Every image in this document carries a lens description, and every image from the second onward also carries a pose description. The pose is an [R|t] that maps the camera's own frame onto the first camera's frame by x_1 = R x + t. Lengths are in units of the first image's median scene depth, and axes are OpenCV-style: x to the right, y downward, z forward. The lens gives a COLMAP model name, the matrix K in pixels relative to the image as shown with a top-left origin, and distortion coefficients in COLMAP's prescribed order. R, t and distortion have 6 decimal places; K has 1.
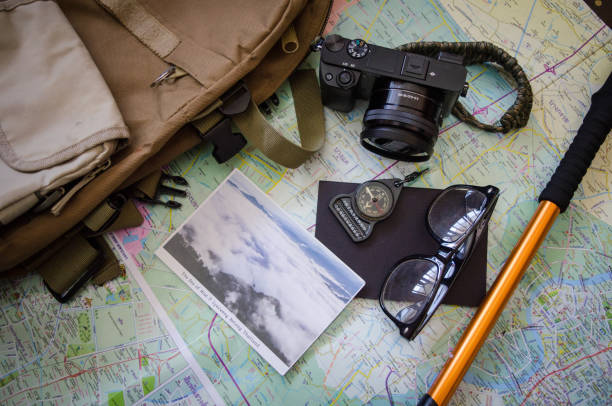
lens RADIAL K [[601.5, 0, 305.4], [0, 601.5, 199.2], [0, 0, 1]] dist [-0.074268, 0.000000]
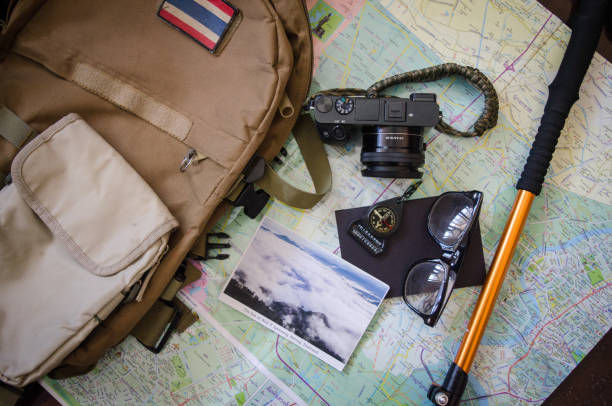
lens RADIAL K [[601.5, 0, 304.9], [0, 601.5, 199.3], [0, 0, 1]] dist [-0.074268, 0.000000]
pose [[0.974634, -0.222031, -0.028113, 0.003803], [0.223411, 0.957772, 0.181000, -0.293624], [-0.013262, -0.182689, 0.983081, -0.185780]]
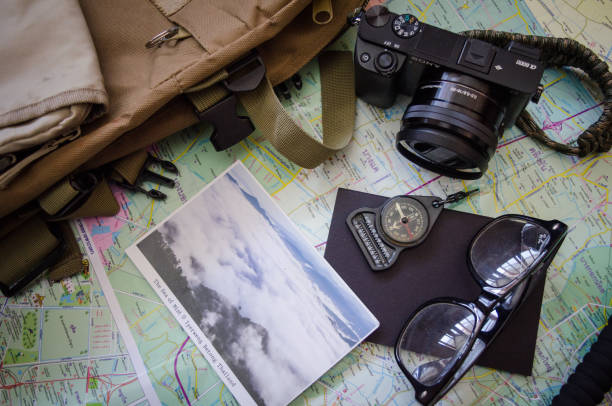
lens RADIAL K [[601.5, 0, 306.7], [0, 601.5, 198.4], [0, 0, 1]] dist [-0.074268, 0.000000]
pose [[0.989928, 0.123498, -0.069219, 0.039171], [-0.124985, 0.992003, -0.017568, 0.002692], [0.066495, 0.026043, 0.997447, 0.208489]]
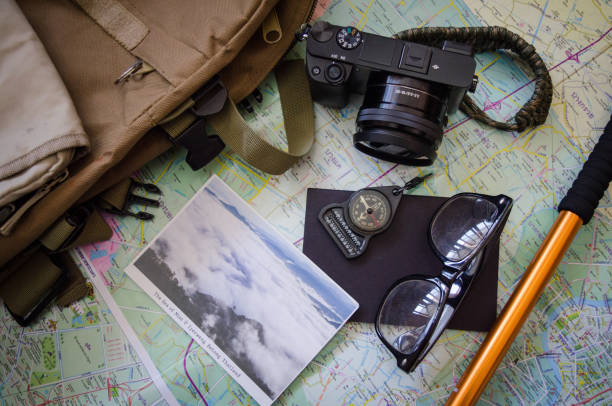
lens RADIAL K [[601.5, 0, 305.6], [0, 601.5, 199.3], [0, 0, 1]] dist [-0.074268, 0.000000]
pose [[0.999632, -0.006198, -0.026414, 0.044484], [0.007424, 0.998887, 0.046576, -0.057146], [0.026096, -0.046755, 0.998565, 0.120282]]
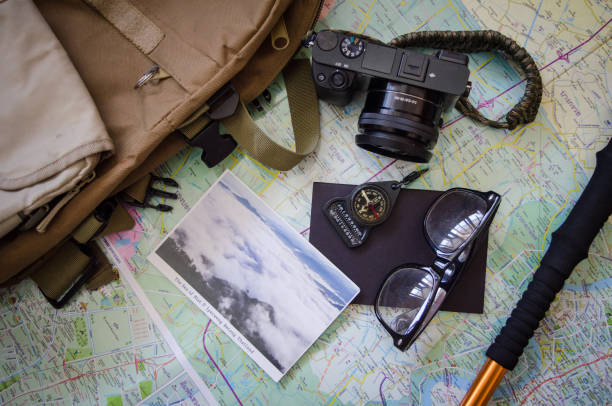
lens RADIAL K [[601.5, 0, 305.4], [0, 601.5, 199.9], [0, 0, 1]] dist [-0.074268, 0.000000]
pose [[0.999428, -0.006161, -0.033262, 0.043129], [0.010702, 0.990358, 0.138120, -0.139771], [0.032090, -0.138397, 0.989857, 0.045667]]
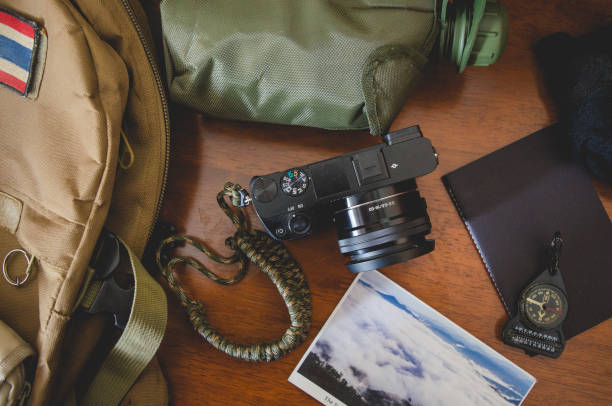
lens RADIAL K [[601.5, 0, 306.0], [0, 601.5, 206.1], [0, 0, 1]] dist [-0.074268, 0.000000]
pose [[0.989679, -0.136761, 0.042793, -0.231712], [0.128037, 0.978027, 0.164532, -0.290151], [-0.064354, -0.157355, 0.985443, 0.202455]]
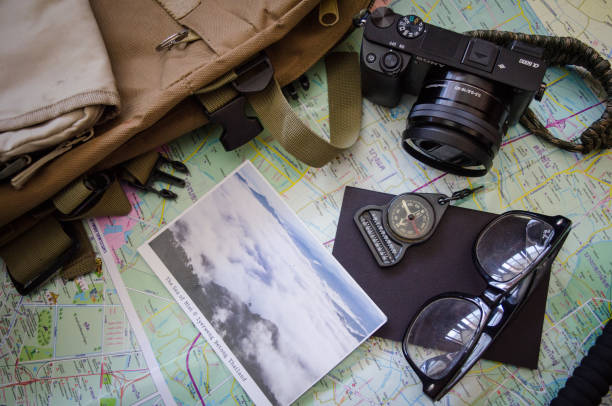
lens RADIAL K [[601.5, 0, 306.7], [0, 601.5, 198.2], [0, 0, 1]] dist [-0.074268, 0.000000]
pose [[0.990018, 0.115522, -0.080742, 0.039132], [-0.117627, 0.992818, -0.021803, 0.009851], [0.077643, 0.031083, 0.996497, 0.192471]]
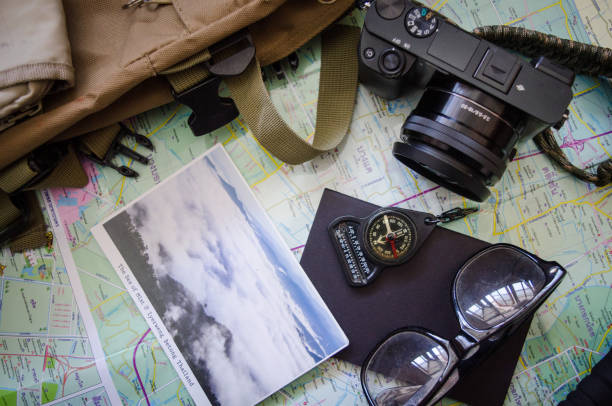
lens RADIAL K [[601.5, 0, 306.9], [0, 601.5, 200.0], [0, 0, 1]] dist [-0.074268, 0.000000]
pose [[0.968075, 0.243426, -0.059786, 0.050182], [-0.230557, 0.958326, 0.168687, -0.138233], [0.098357, -0.149517, 0.983855, 0.291257]]
